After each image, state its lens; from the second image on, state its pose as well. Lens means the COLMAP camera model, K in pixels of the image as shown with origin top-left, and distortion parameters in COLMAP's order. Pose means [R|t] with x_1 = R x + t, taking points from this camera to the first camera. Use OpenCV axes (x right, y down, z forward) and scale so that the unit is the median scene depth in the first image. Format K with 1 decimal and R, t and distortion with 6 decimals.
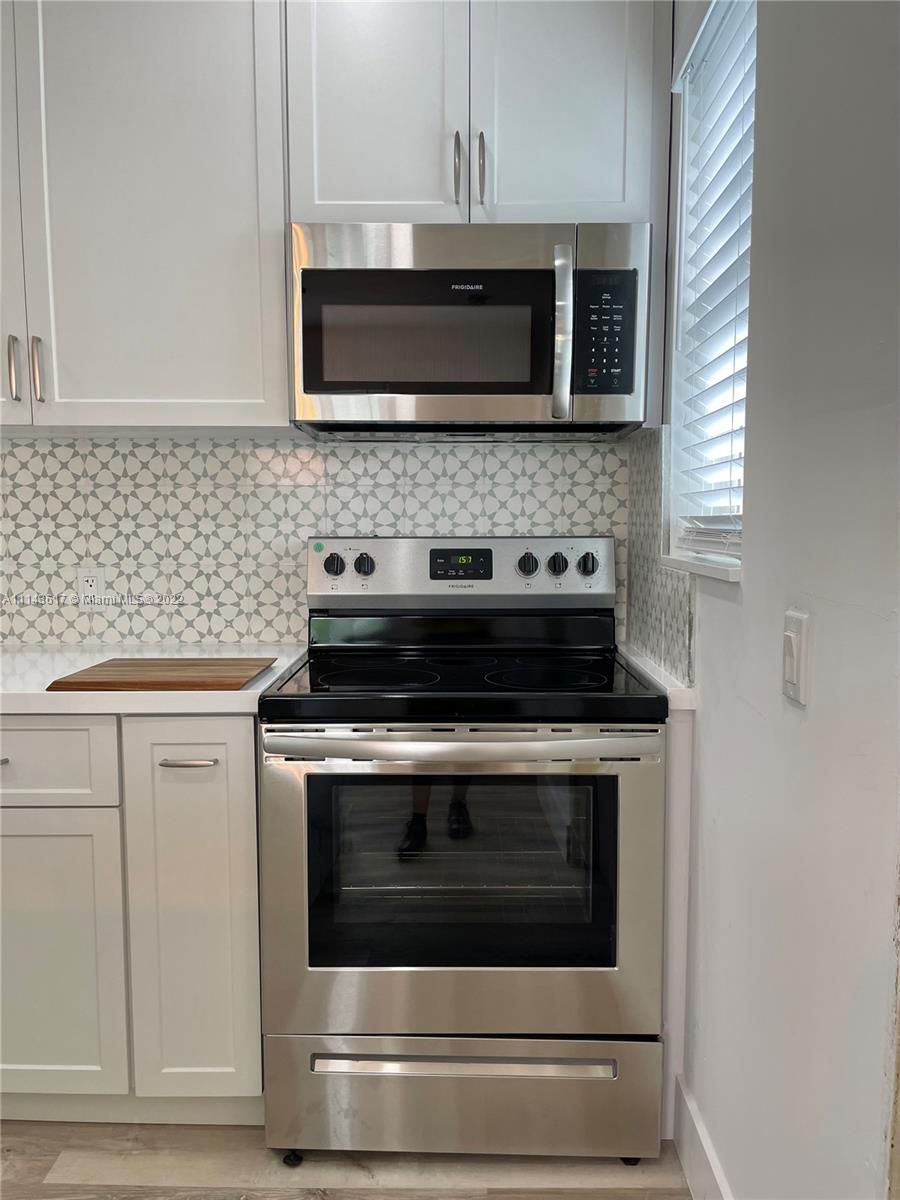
lens RADIAL K [[912.8, 0, 453.7], [0, 912.8, 602.8], [0, 0, 1]] dist [0.074531, -0.095094]
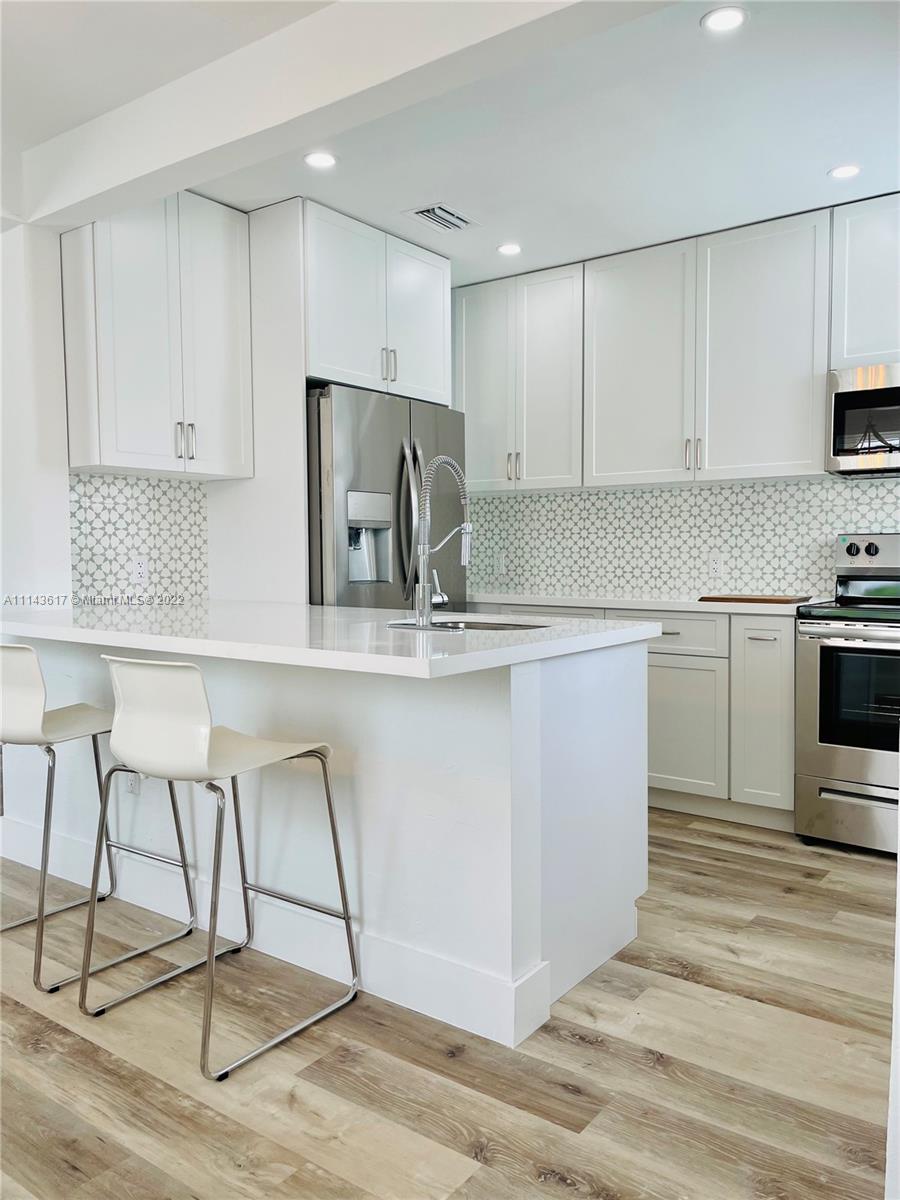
lens RADIAL K [[912.8, 0, 455.2], [0, 912.8, 597.4], [0, 0, 1]] dist [0.074531, -0.095094]
pose [[0.809086, 0.027080, -0.587066, 0.291010], [-0.052644, 0.998262, -0.026505, 0.135677], [0.585327, 0.052350, 0.809105, -0.863562]]
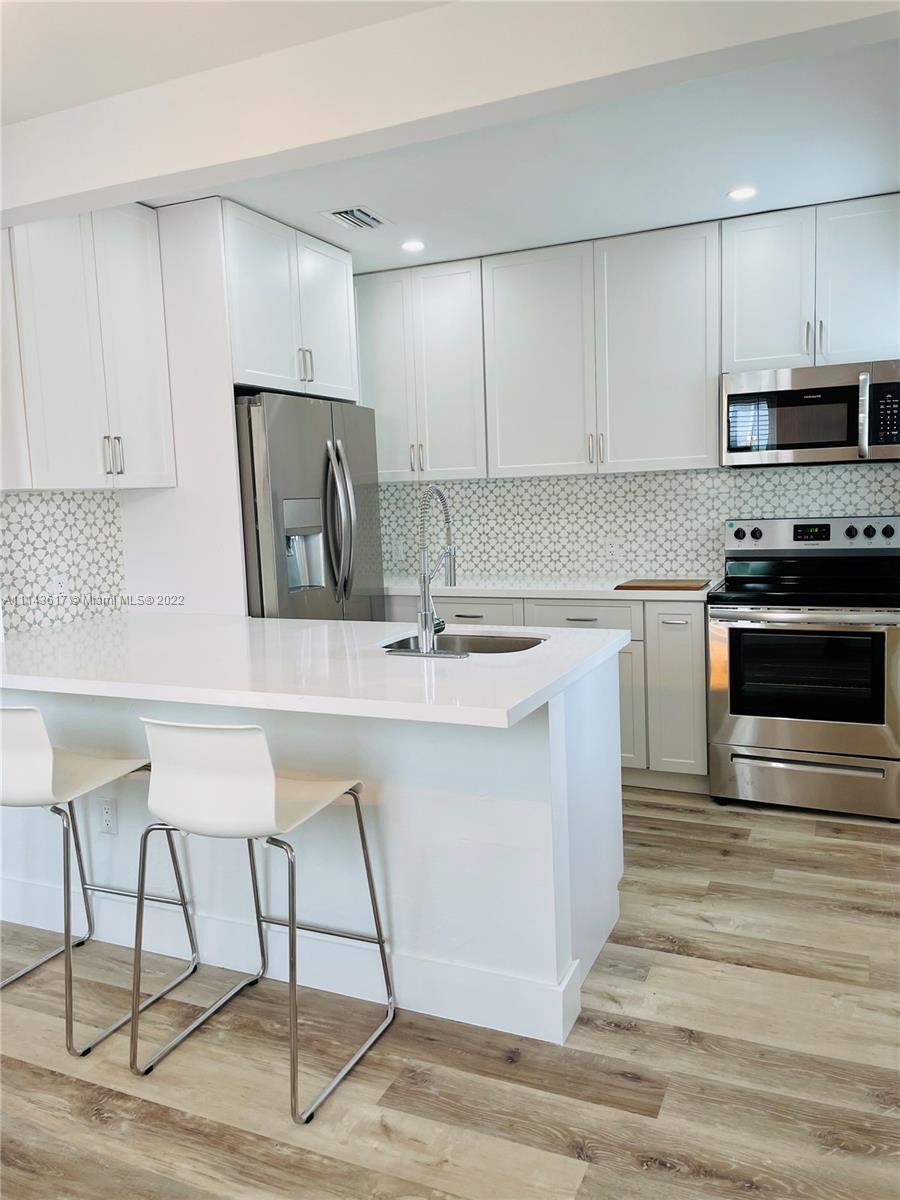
lens RADIAL K [[912.8, 0, 442.7], [0, 912.8, 589.6], [0, 0, 1]] dist [0.074531, -0.095094]
pose [[0.912796, 0.009768, -0.408299, 0.090710], [-0.001721, 0.999797, 0.020071, 0.037806], [0.408413, -0.017619, 0.912627, -1.029760]]
